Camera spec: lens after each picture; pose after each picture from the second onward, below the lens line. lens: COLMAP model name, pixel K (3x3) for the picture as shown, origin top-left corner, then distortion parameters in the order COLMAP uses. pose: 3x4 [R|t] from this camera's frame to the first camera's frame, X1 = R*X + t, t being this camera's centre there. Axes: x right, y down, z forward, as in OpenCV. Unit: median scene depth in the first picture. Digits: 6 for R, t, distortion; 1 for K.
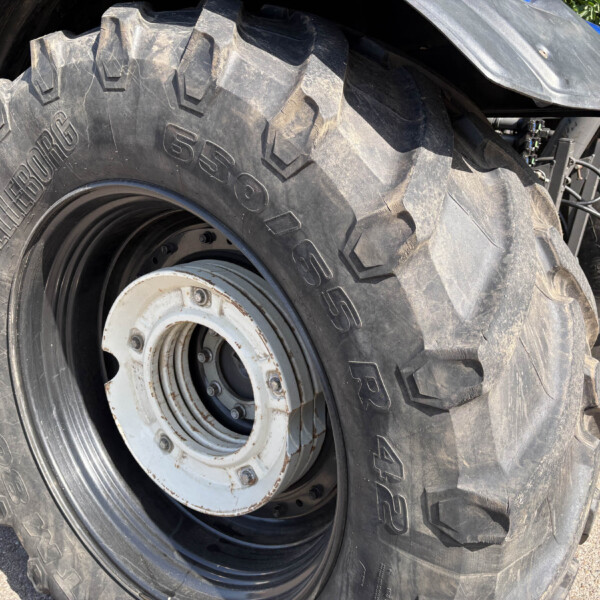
lens RADIAL K [[607.3, 0, 308.4], [0, 607.3, 301.8], [0, 0, 1]] dist [0.028285, -0.007728]
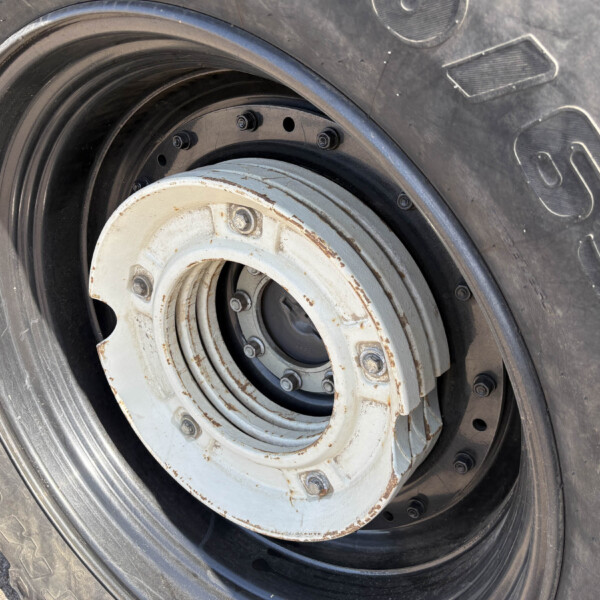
lens RADIAL K [[607.3, 0, 308.4], [0, 607.3, 301.8], [0, 0, 1]] dist [0.028285, -0.007728]
pose [[0.999849, -0.008433, 0.015223, -0.108494], [0.005857, 0.986788, 0.161910, -0.023440], [-0.016388, -0.161797, 0.986688, 0.333742]]
